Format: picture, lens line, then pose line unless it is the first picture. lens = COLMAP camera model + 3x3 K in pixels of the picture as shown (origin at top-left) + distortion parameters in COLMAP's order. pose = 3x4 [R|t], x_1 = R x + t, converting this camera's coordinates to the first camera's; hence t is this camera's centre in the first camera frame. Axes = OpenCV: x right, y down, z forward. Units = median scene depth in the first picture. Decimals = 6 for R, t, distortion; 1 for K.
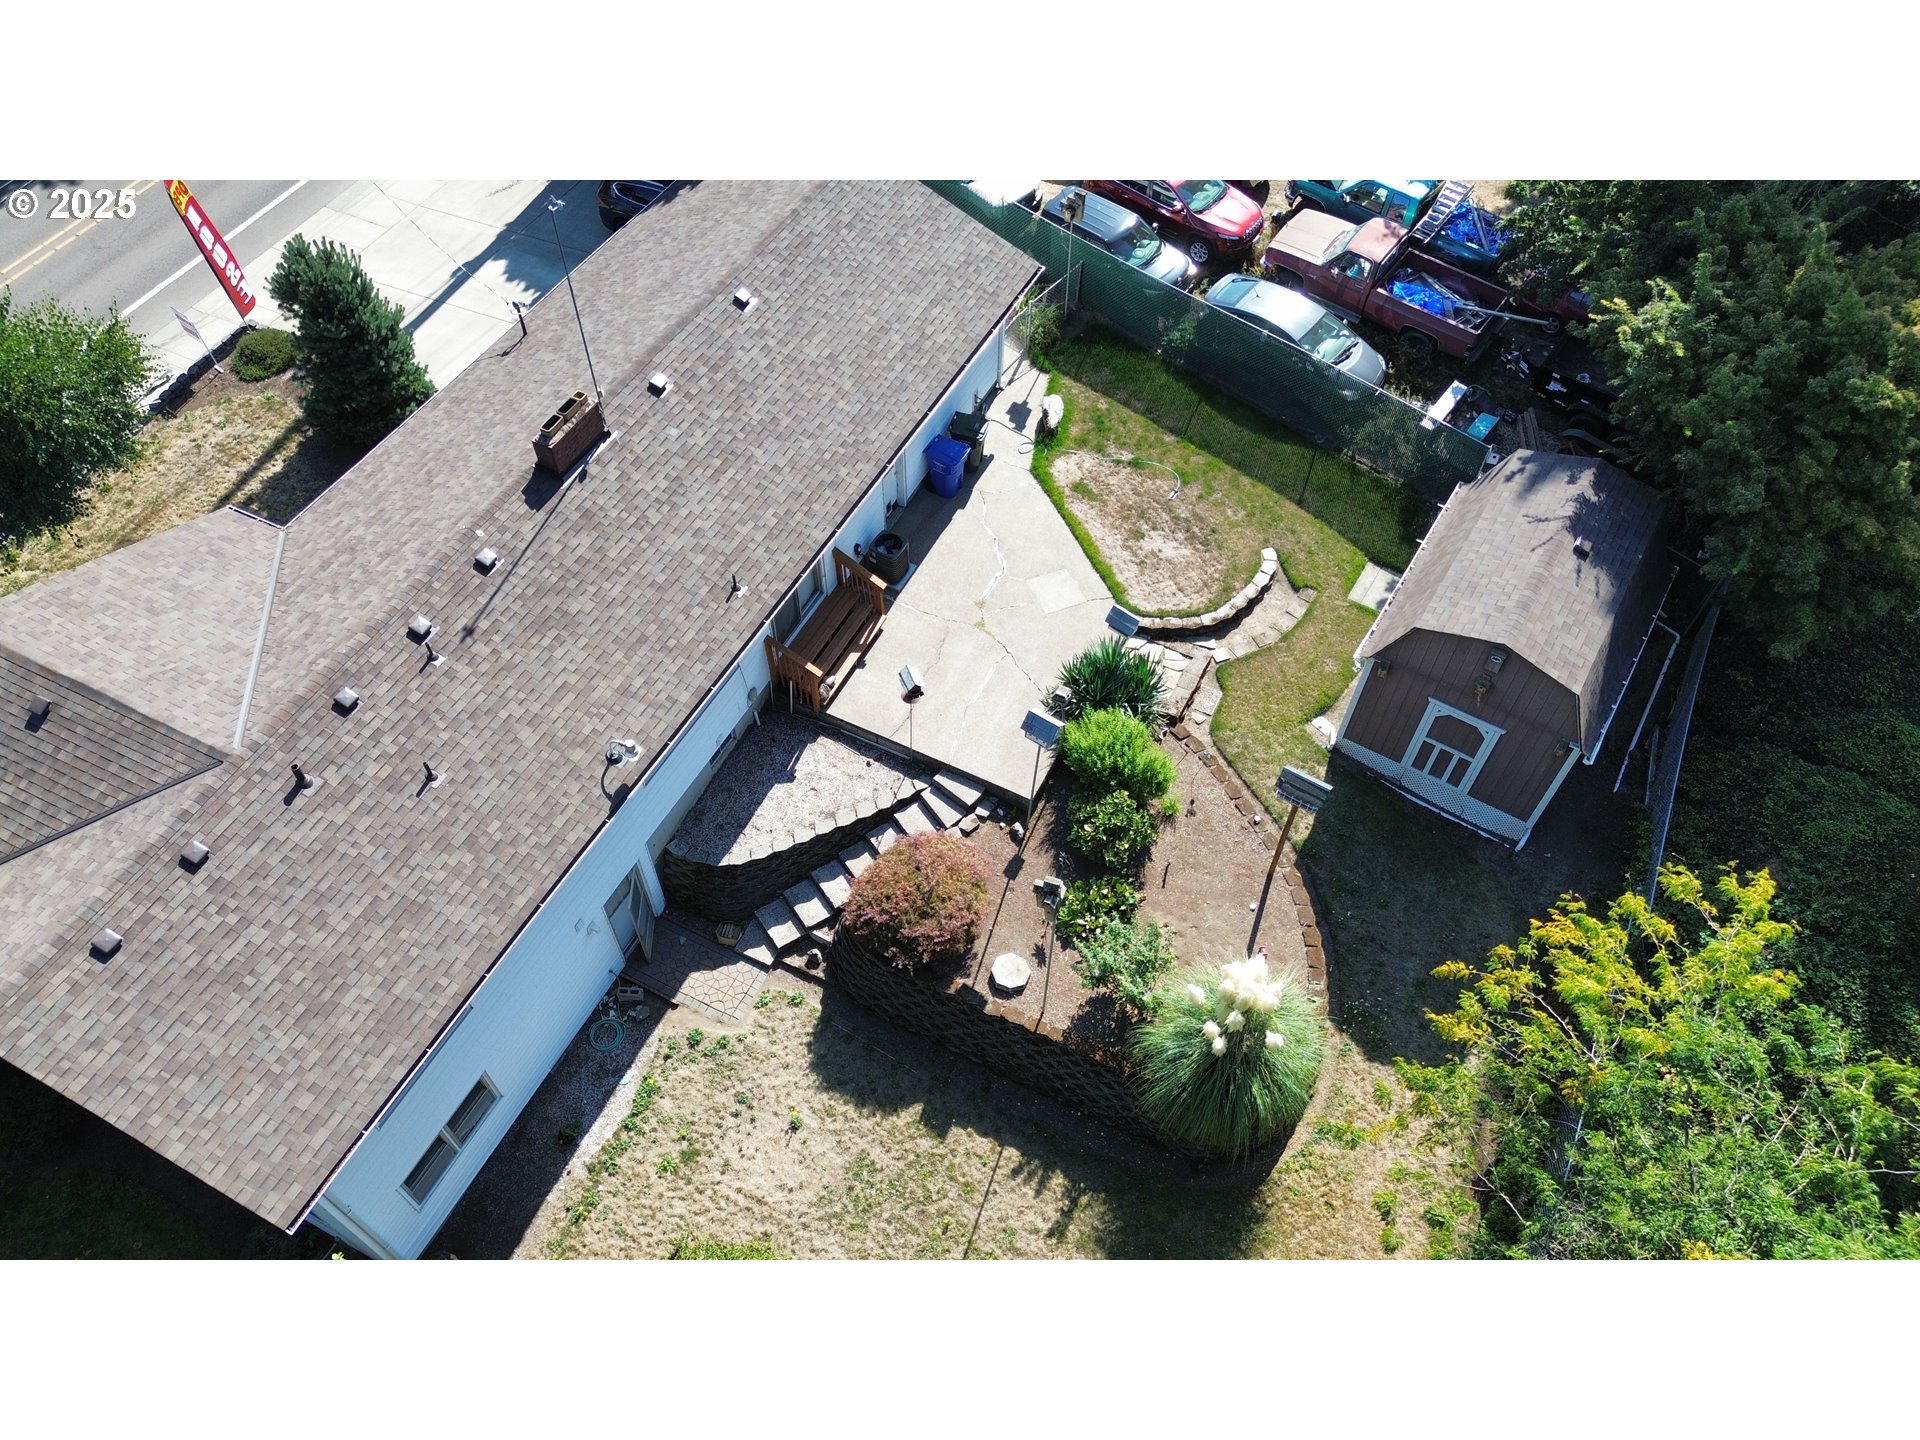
lens RADIAL K [[1329.4, 0, 965.5], [0, 1329.4, 713.1], [0, 0, 1]] dist [0.044844, -0.046527]
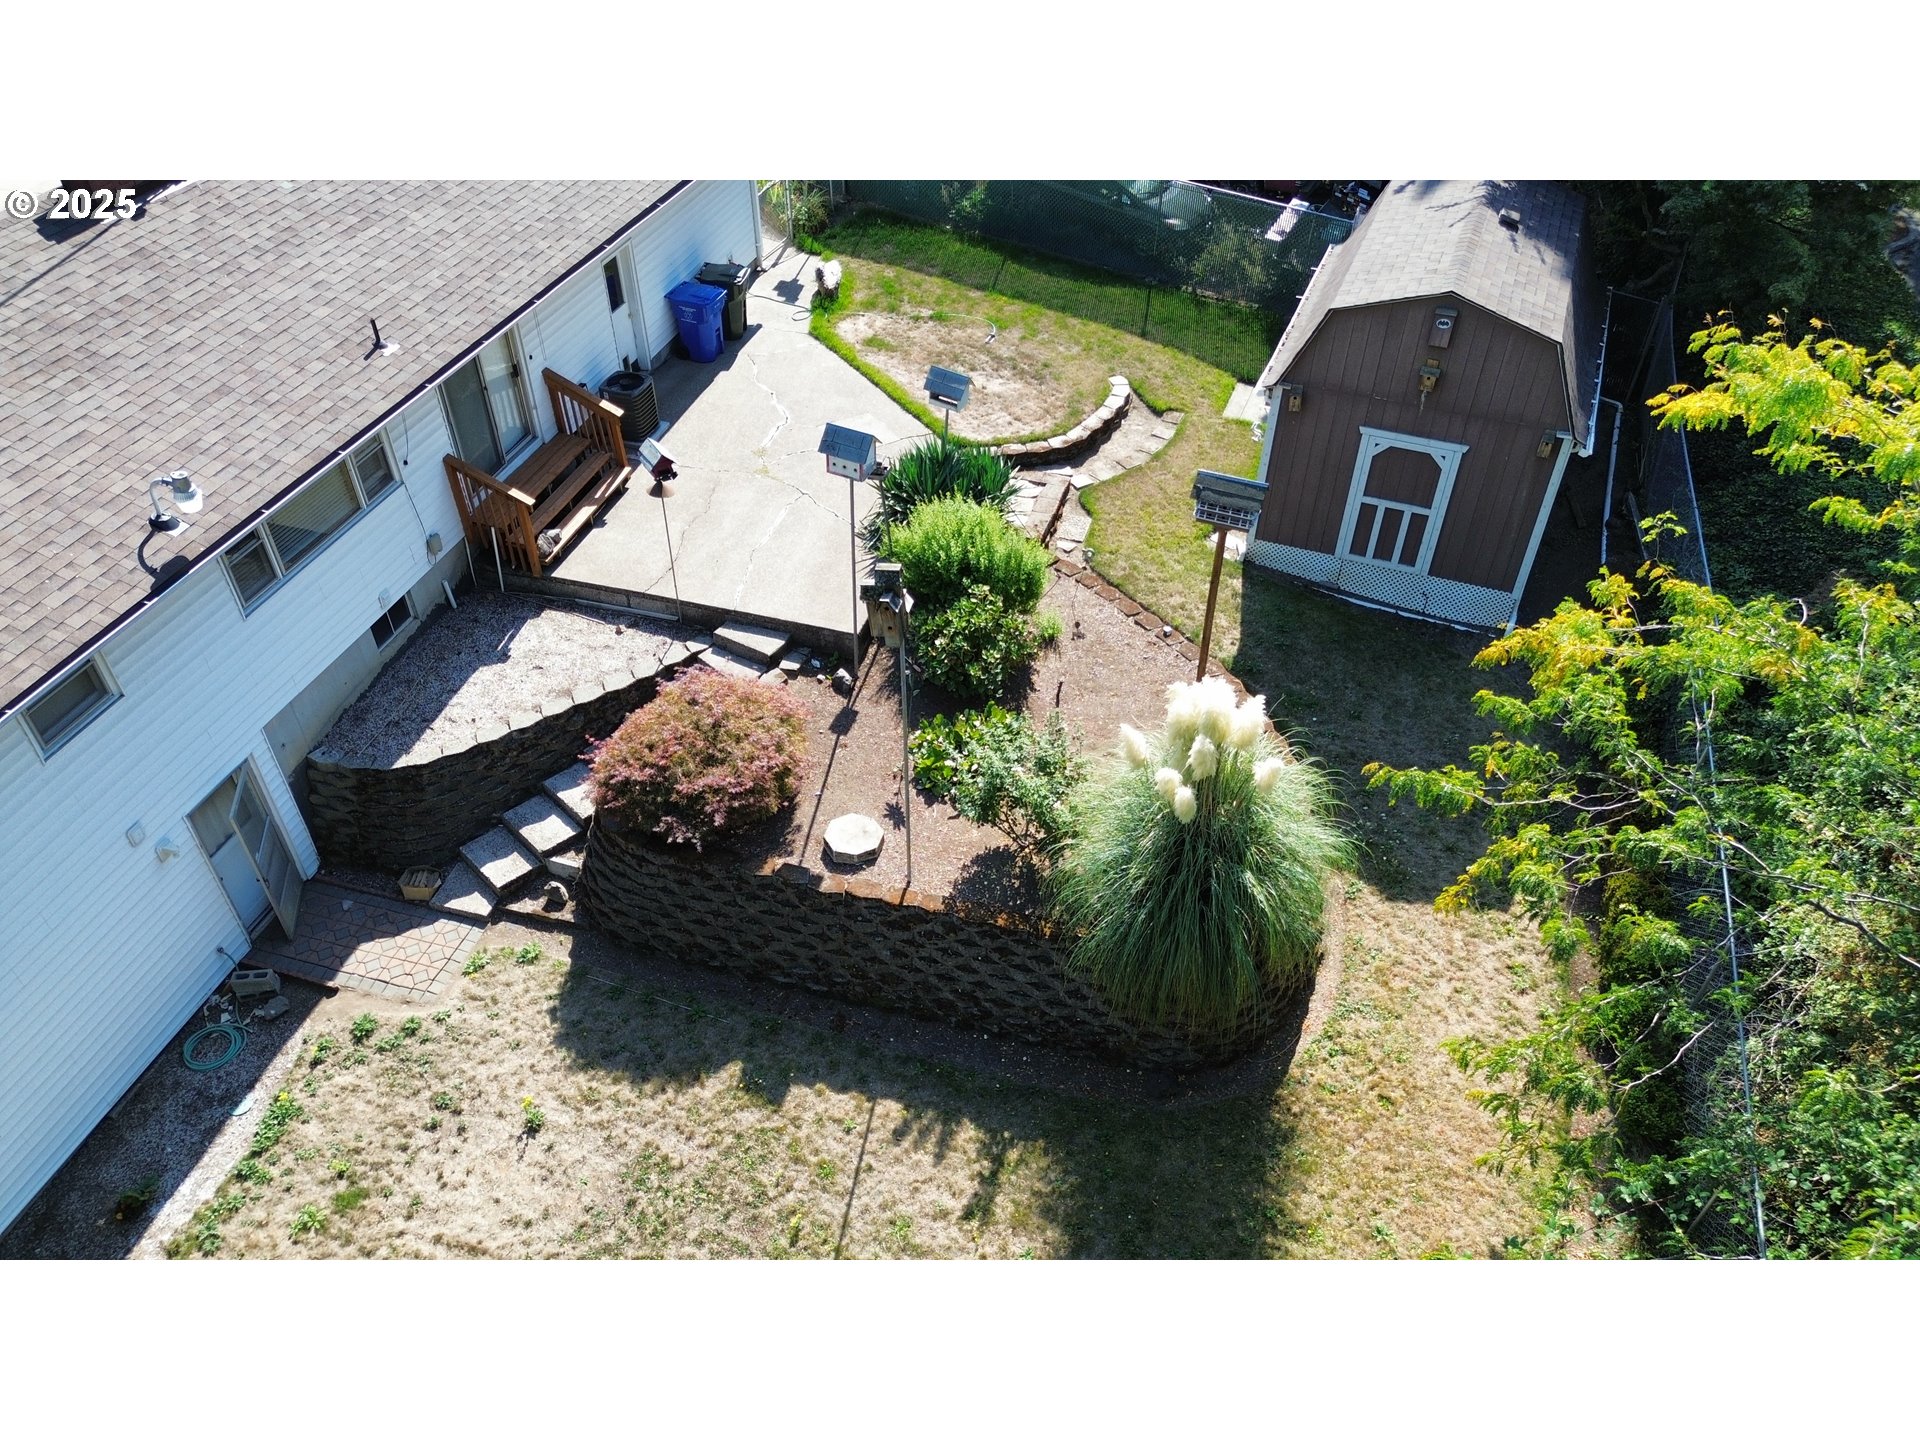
lens RADIAL K [[1329.4, 0, 969.8], [0, 1329.4, 730.1], [0, 0, 1]] dist [0.044844, -0.046527]
pose [[0.983285, -0.121330, 0.135754, 0.007655], [0.146288, 0.970369, -0.192314, 0.271926], [-0.108398, 0.208959, 0.971898, 0.334819]]
